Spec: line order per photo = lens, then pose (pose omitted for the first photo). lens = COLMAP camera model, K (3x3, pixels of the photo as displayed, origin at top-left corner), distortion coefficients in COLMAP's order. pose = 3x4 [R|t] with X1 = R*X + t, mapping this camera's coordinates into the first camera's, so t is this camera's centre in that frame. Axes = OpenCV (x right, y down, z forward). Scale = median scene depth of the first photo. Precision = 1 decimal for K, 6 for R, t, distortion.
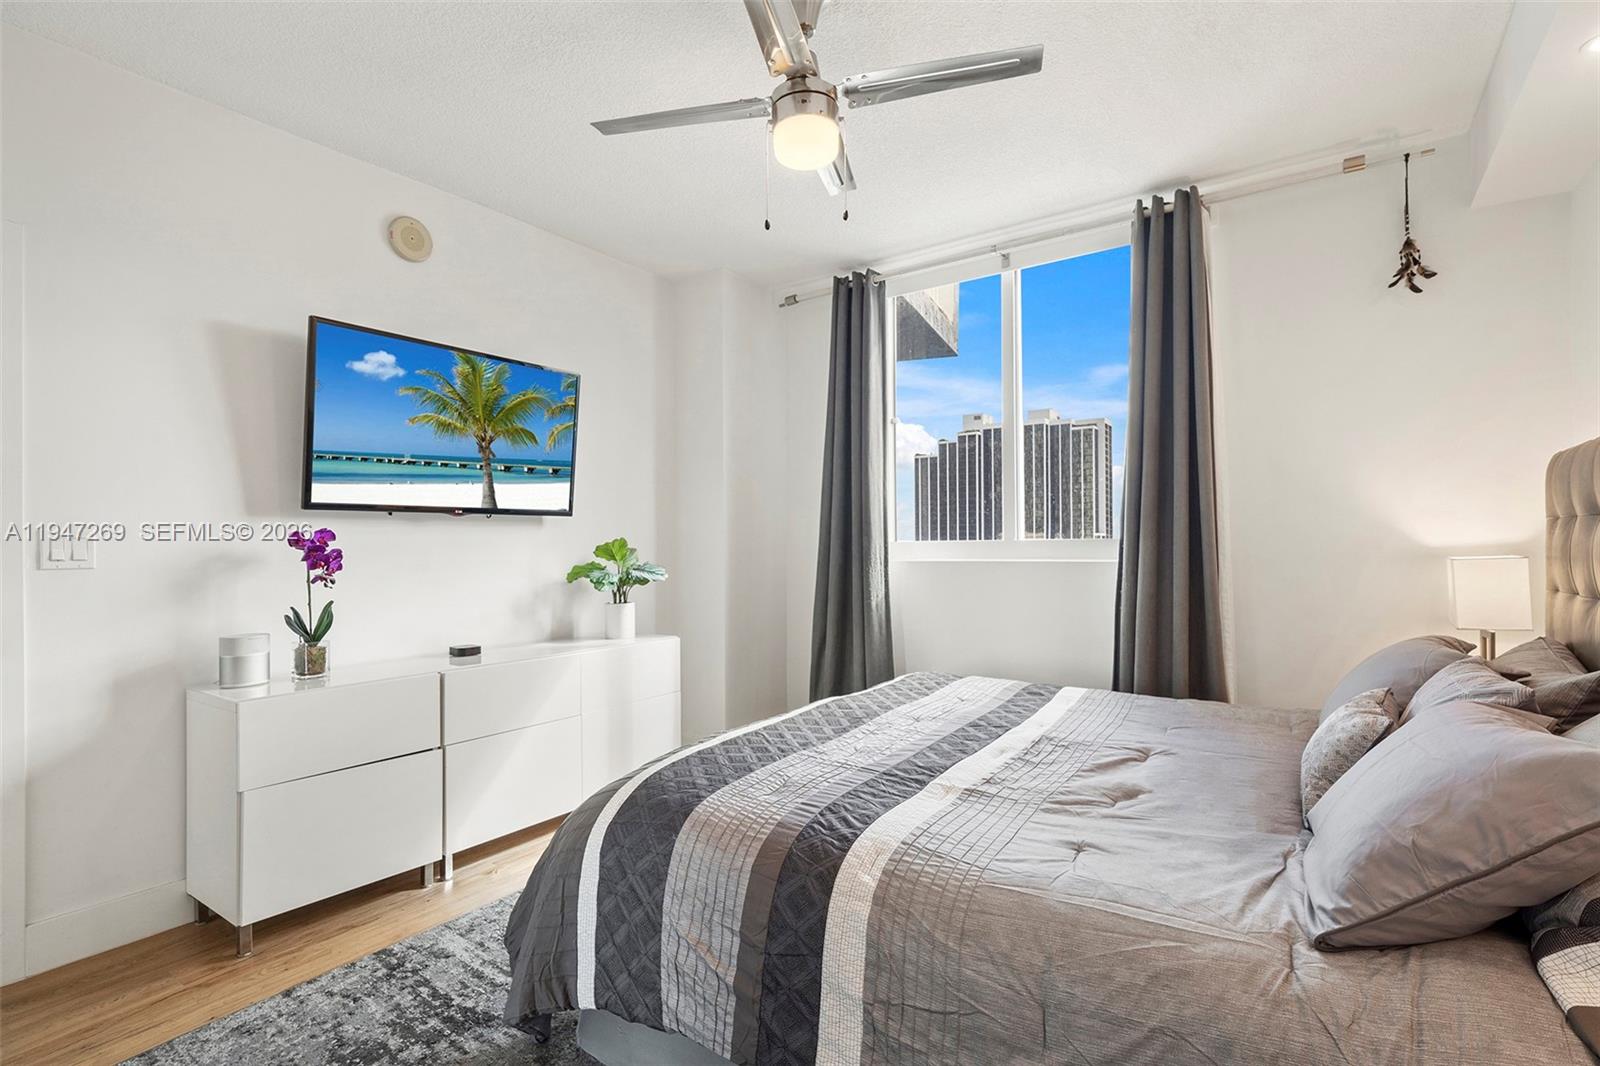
lens RADIAL K [[760.7, 0, 794.0], [0, 760.7, 539.7], [0, 0, 1]] dist [0.001443, 0.000759]
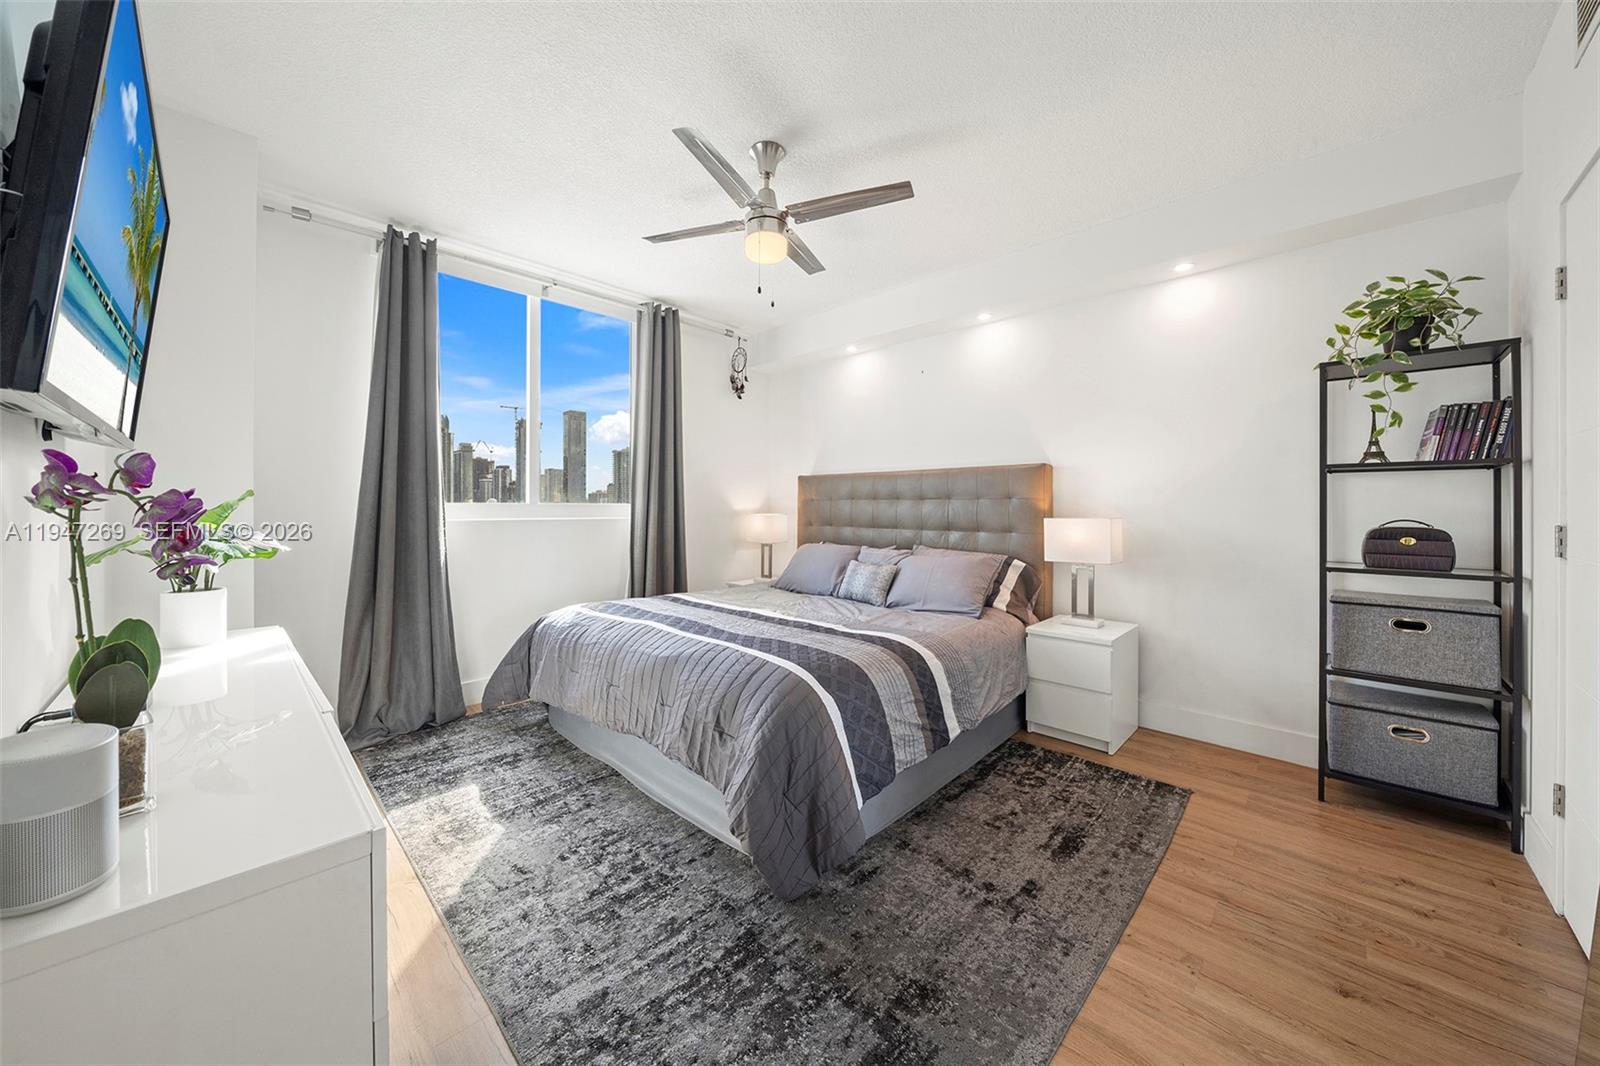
lens RADIAL K [[560.2, 0, 803.3], [0, 560.2, 506.6], [0, 0, 1]] dist [-0.005453, -0.000110]
pose [[0.156504, 0.012610, 0.987597, -0.805404], [-0.009516, 0.999891, -0.011259, 0.016462], [-0.987632, -0.007636, 0.156607, 0.544845]]
